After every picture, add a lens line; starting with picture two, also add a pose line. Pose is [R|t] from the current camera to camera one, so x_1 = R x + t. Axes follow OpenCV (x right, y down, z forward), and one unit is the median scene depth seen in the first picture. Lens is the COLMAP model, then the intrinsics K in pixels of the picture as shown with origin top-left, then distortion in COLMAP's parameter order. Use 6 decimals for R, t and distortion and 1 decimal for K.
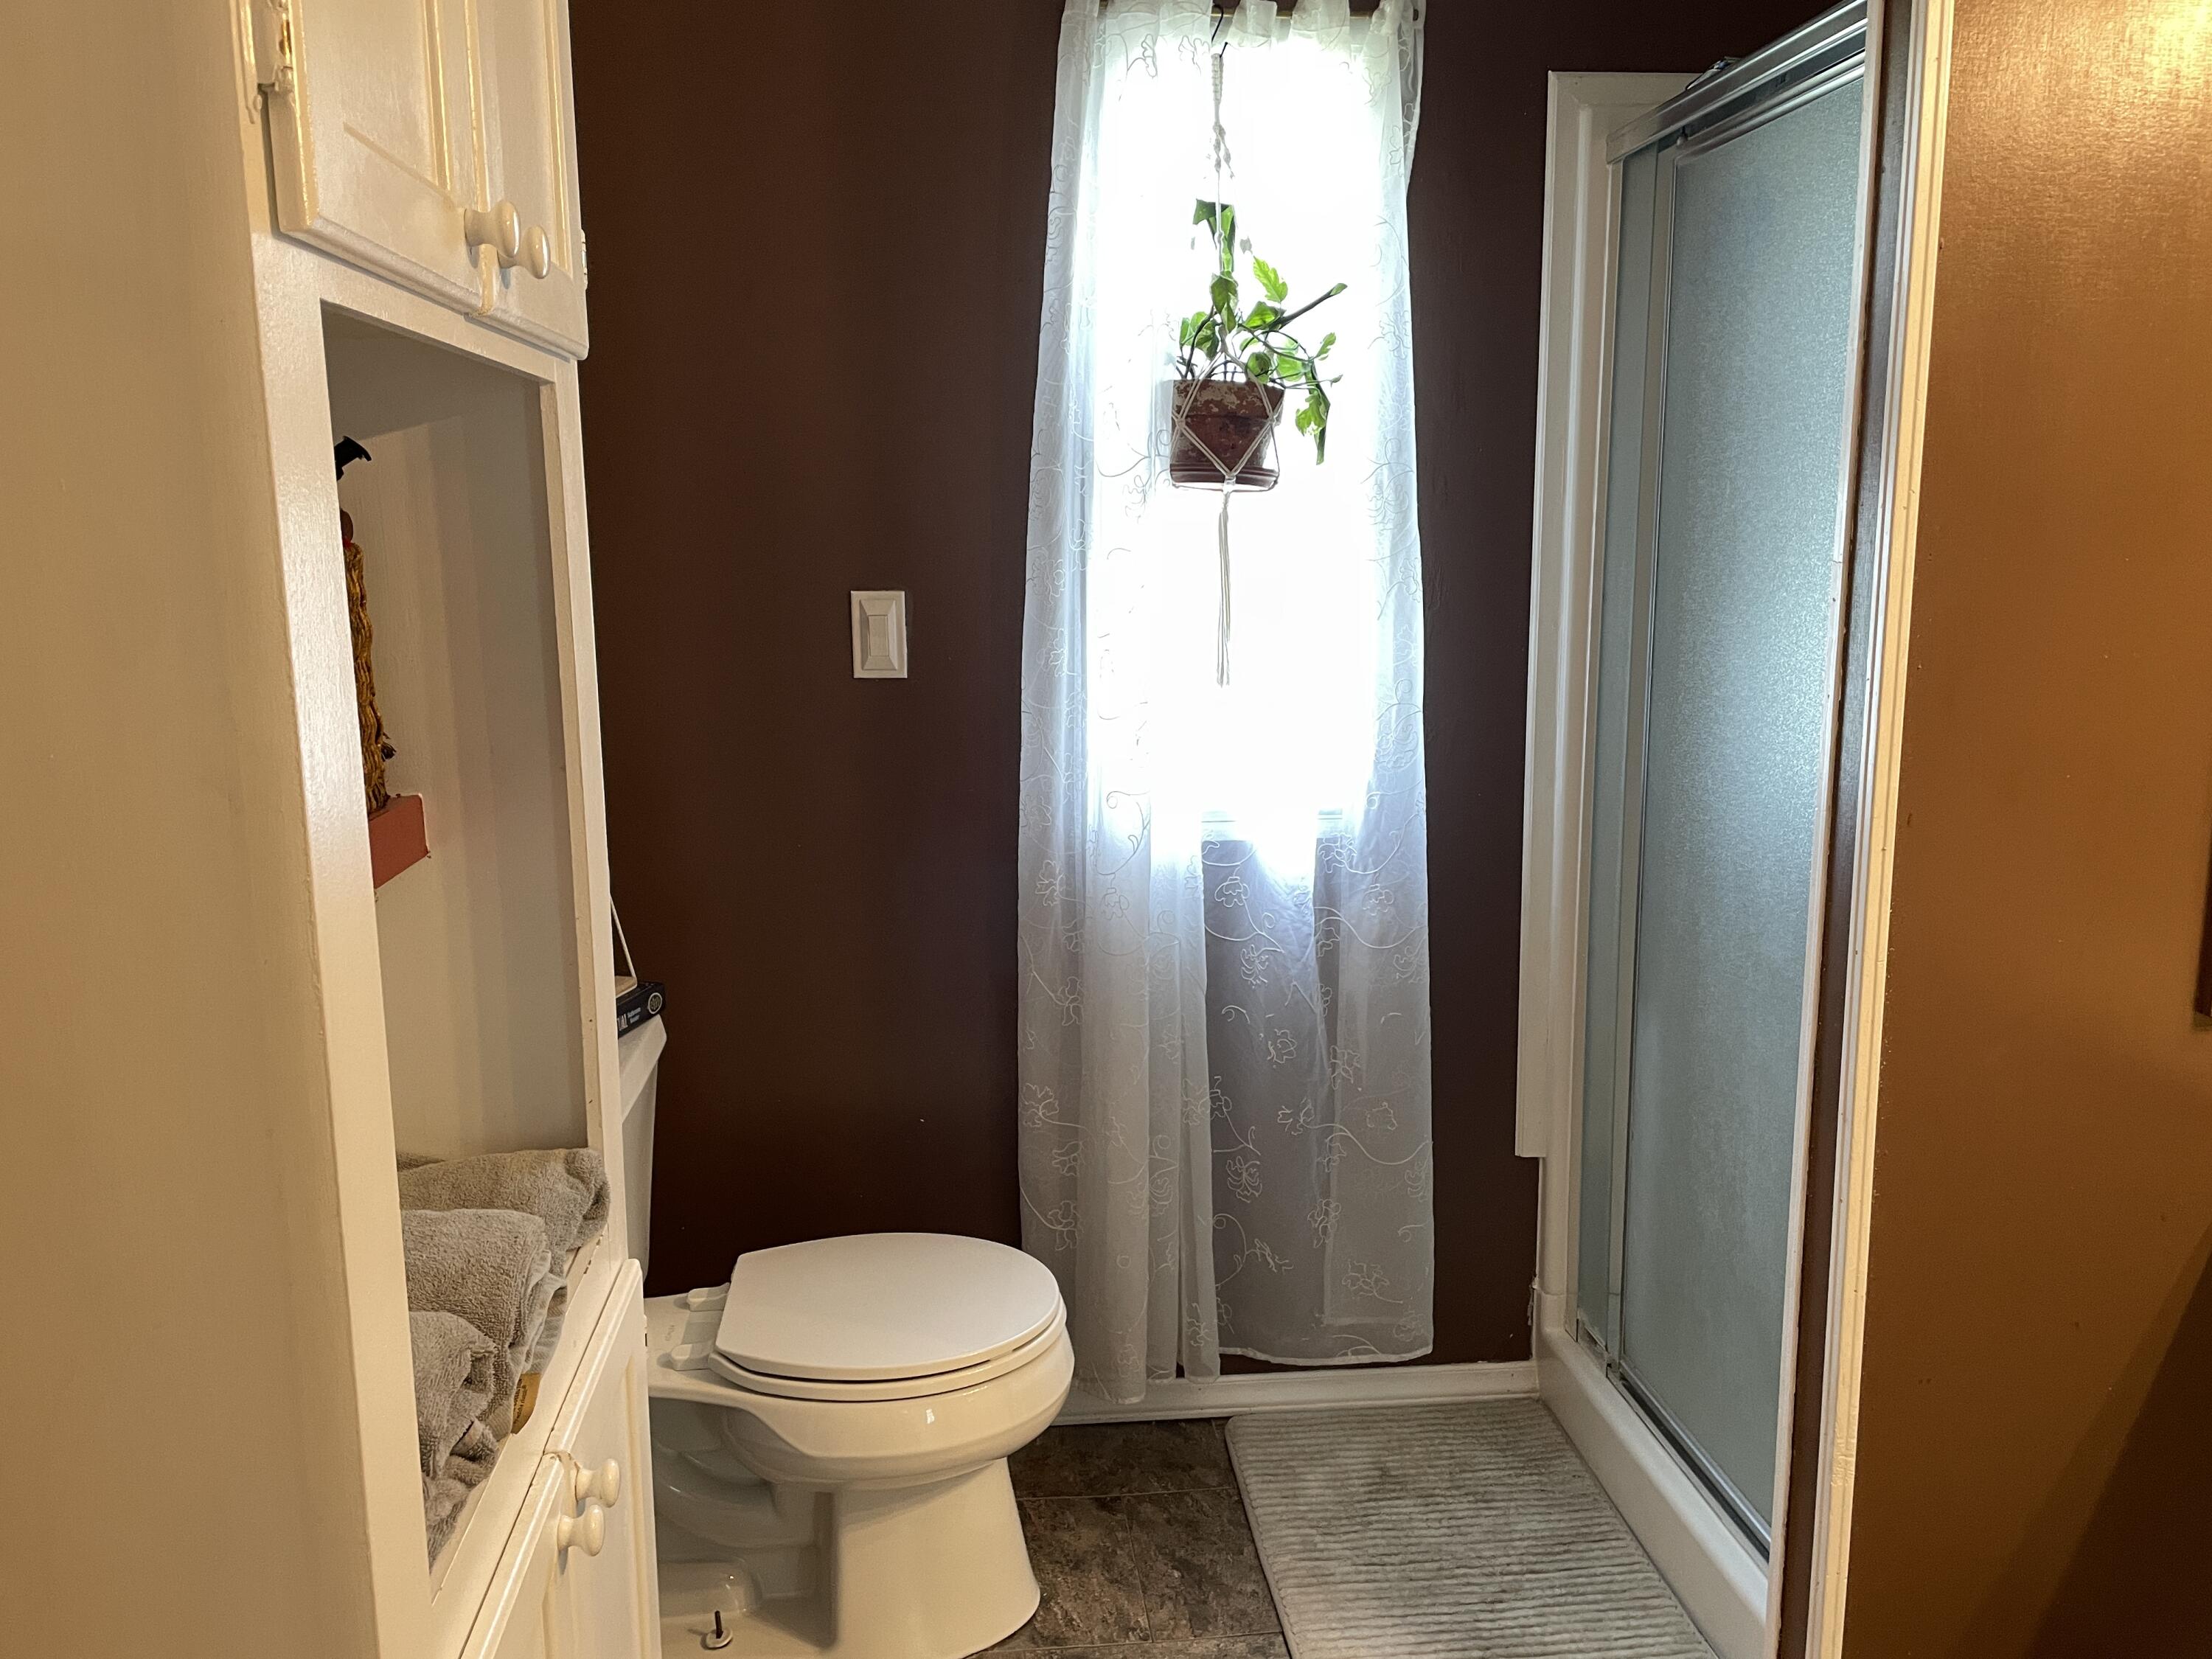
lens RADIAL K [[1702.5, 0, 1114.2], [0, 1702.5, 834.5], [0, 0, 1]] dist [0.075250, -0.070439]
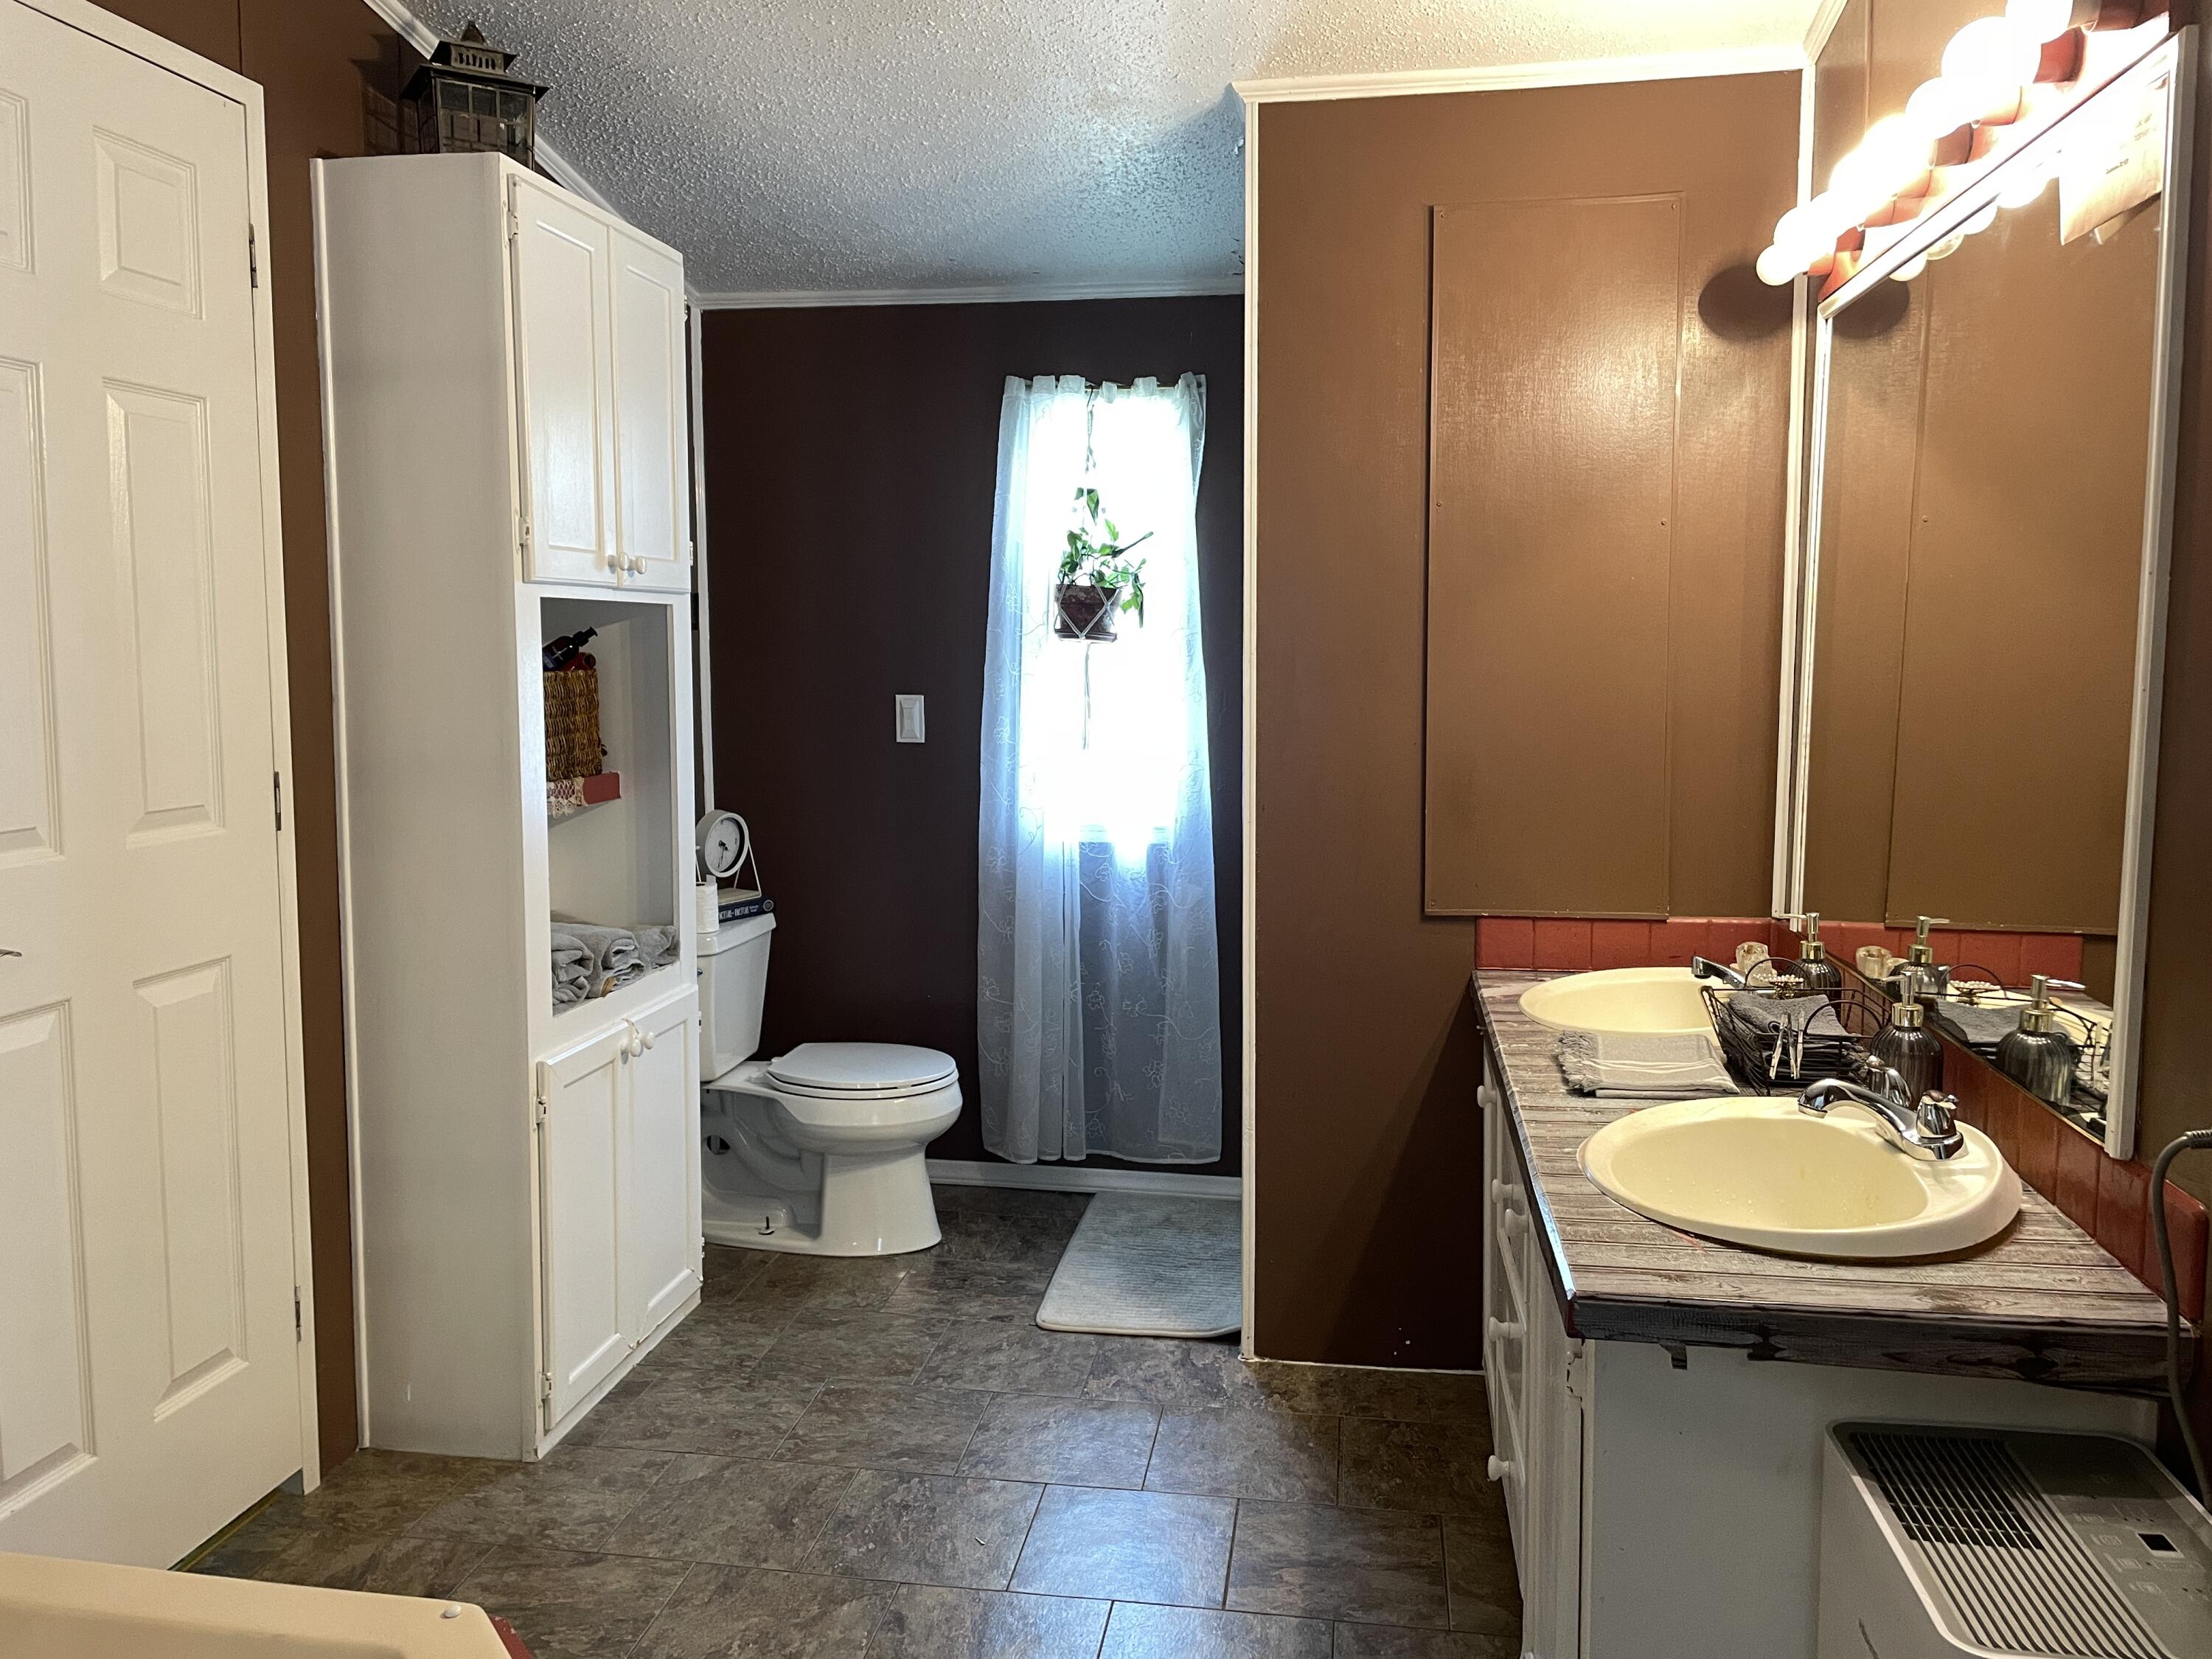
lens RADIAL K [[1702.5, 0, 1102.3], [0, 1702.5, 814.9], [0, 0, 1]] dist [0.075250, -0.070439]
pose [[0.964106, 0.034806, -0.263225, 0.561472], [-0.056328, 0.995617, -0.074664, 0.113180], [0.259473, 0.086811, 0.961841, -0.711749]]
